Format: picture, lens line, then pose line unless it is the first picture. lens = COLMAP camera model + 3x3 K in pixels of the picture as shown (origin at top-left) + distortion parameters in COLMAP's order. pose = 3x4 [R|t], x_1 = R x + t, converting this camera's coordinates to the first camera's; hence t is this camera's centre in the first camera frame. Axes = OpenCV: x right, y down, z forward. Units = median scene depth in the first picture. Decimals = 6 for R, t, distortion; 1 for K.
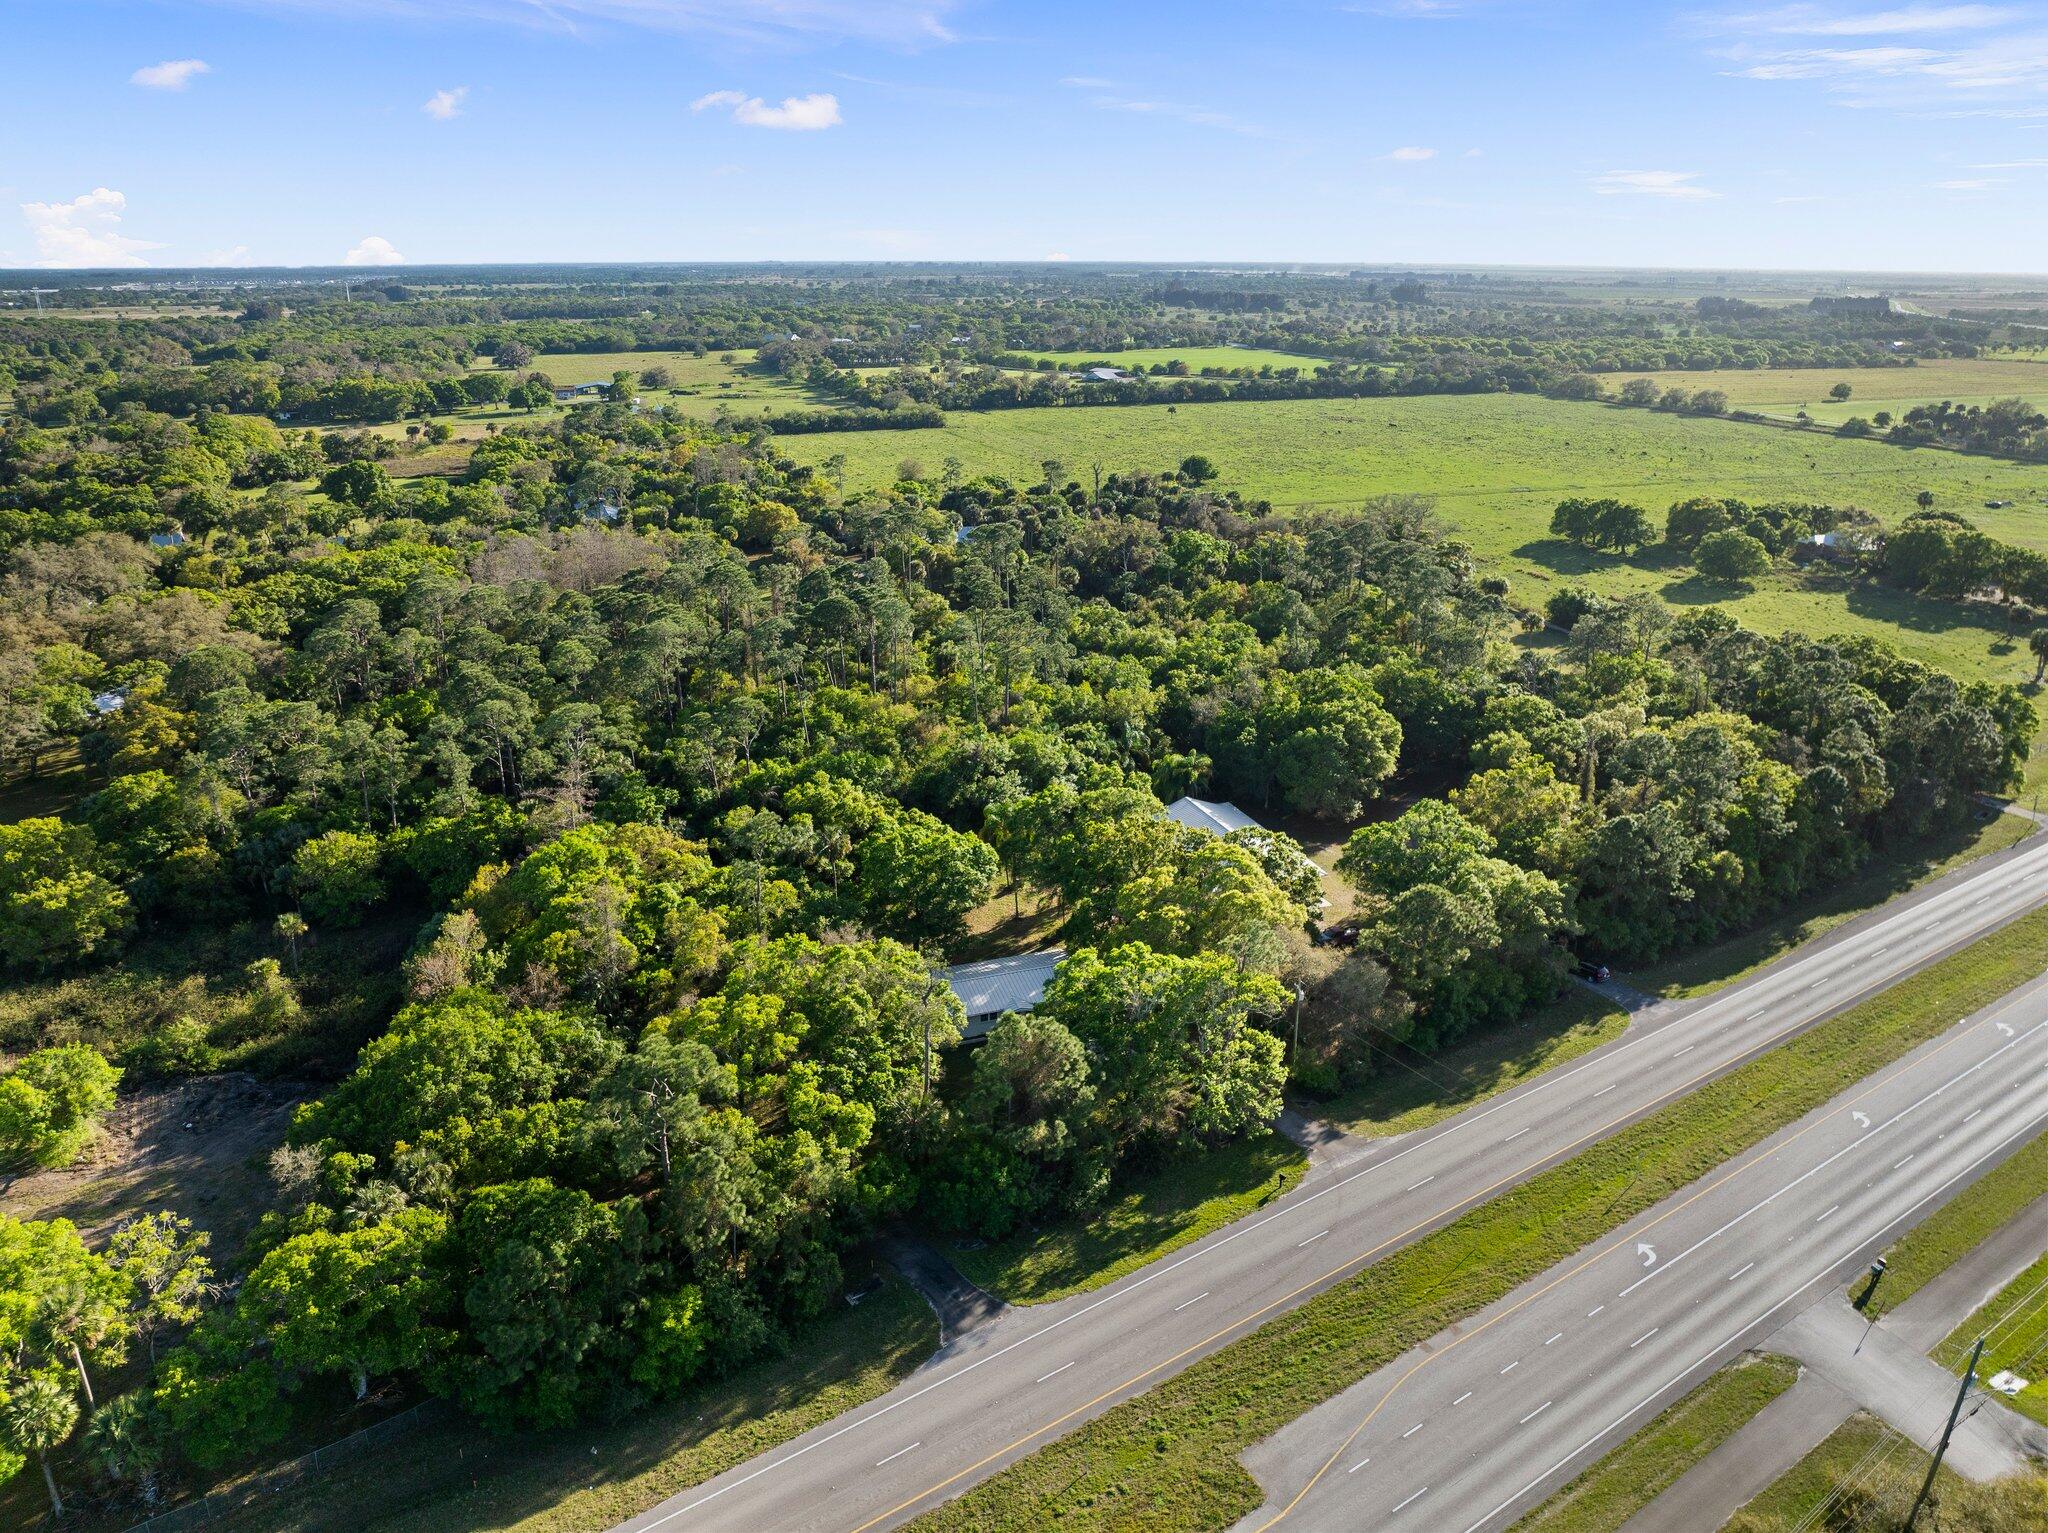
lens RADIAL K [[1449.1, 0, 1021.9], [0, 1449.1, 777.2], [0, 0, 1]] dist [-0.008935, -0.003689]
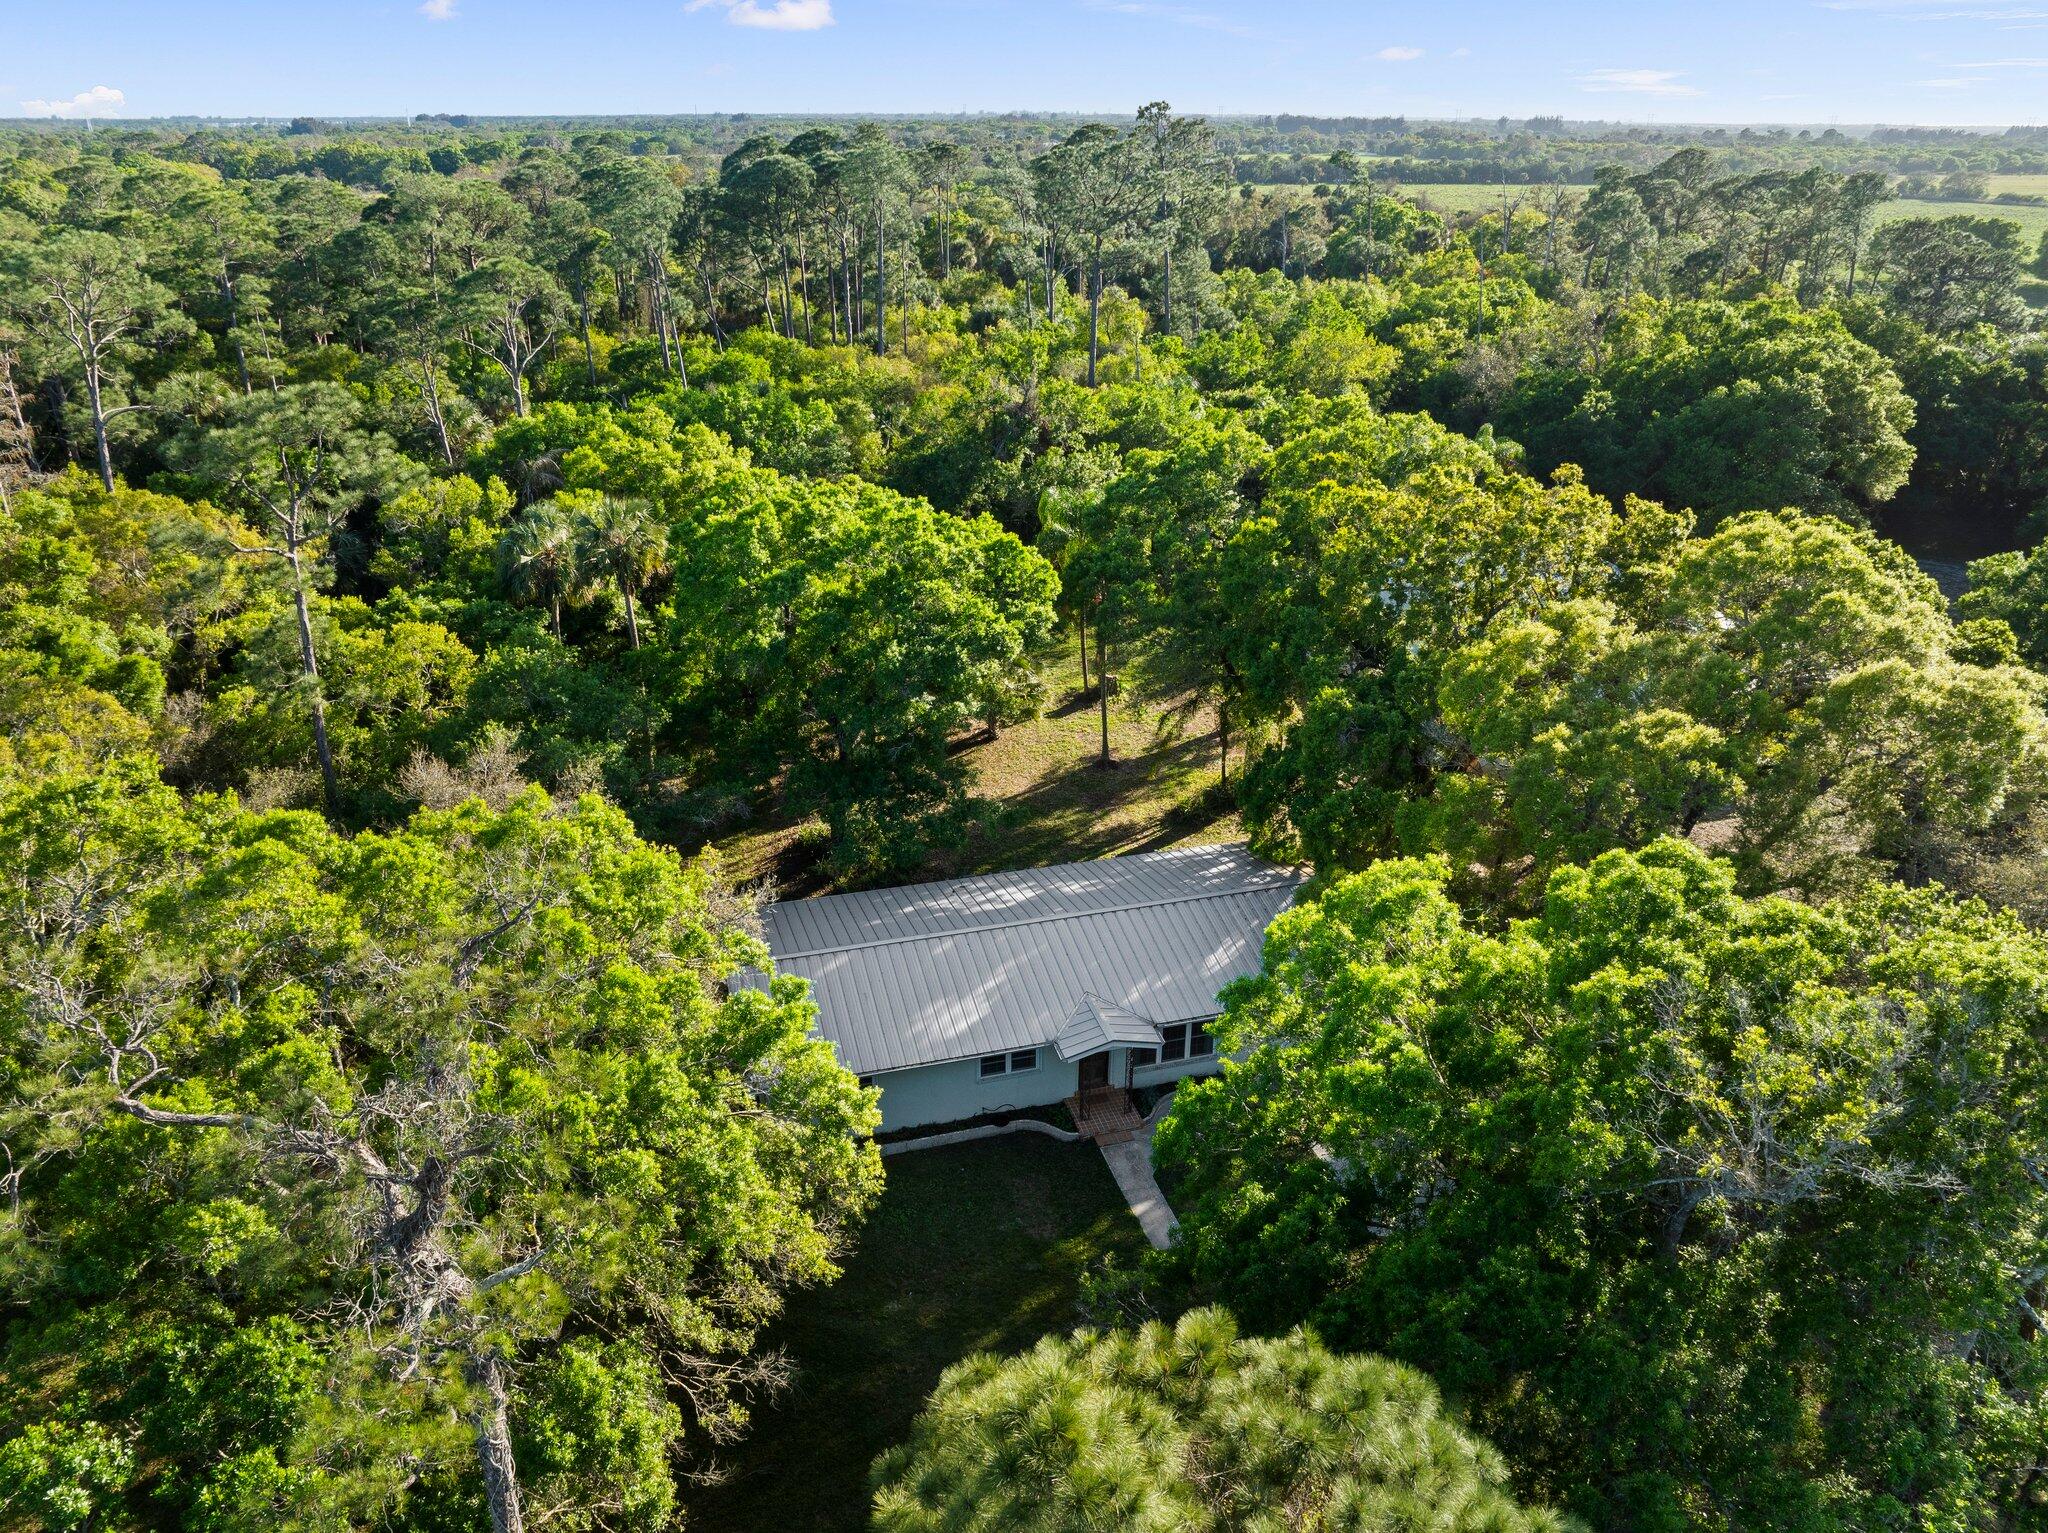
lens RADIAL K [[1431.8, 0, 1027.7], [0, 1431.8, 766.4], [0, 0, 1]] dist [-0.005398, -0.000814]
pose [[0.998308, 0.028209, -0.050848, -0.004603], [-0.024131, 0.996574, 0.079111, 0.070475], [0.052906, -0.077750, 0.995568, 0.626281]]
